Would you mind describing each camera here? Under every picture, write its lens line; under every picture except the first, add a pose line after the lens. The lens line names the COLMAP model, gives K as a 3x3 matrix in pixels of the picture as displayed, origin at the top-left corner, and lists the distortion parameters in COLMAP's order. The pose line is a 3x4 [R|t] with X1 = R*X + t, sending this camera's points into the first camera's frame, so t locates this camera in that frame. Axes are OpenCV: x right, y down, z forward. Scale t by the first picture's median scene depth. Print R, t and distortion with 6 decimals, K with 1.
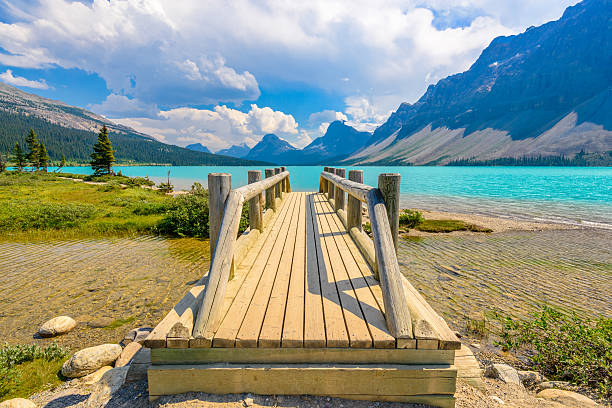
lens RADIAL K [[506.8, 0, 281.9], [0, 506.8, 241.9], [0, 0, 1]] dist [0.016495, -0.000807]
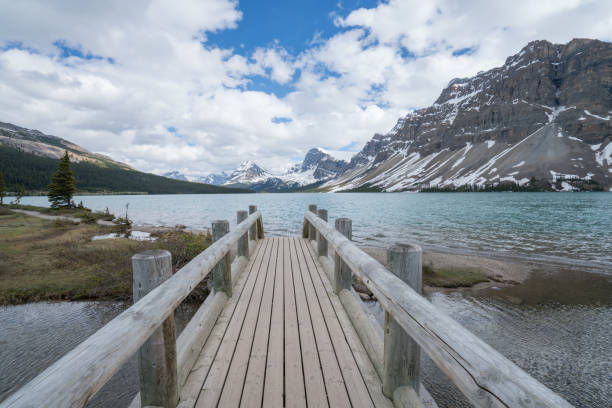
lens RADIAL K [[309.1, 0, 303.9], [0, 309.1, 206.1], [0, 0, 1]] dist [-0.043502, 0.005744]
pose [[0.994675, -0.013579, 0.102159, 0.021234], [0.020614, 0.997464, -0.068120, -0.082892], [-0.100975, 0.069863, 0.992433, 0.396849]]
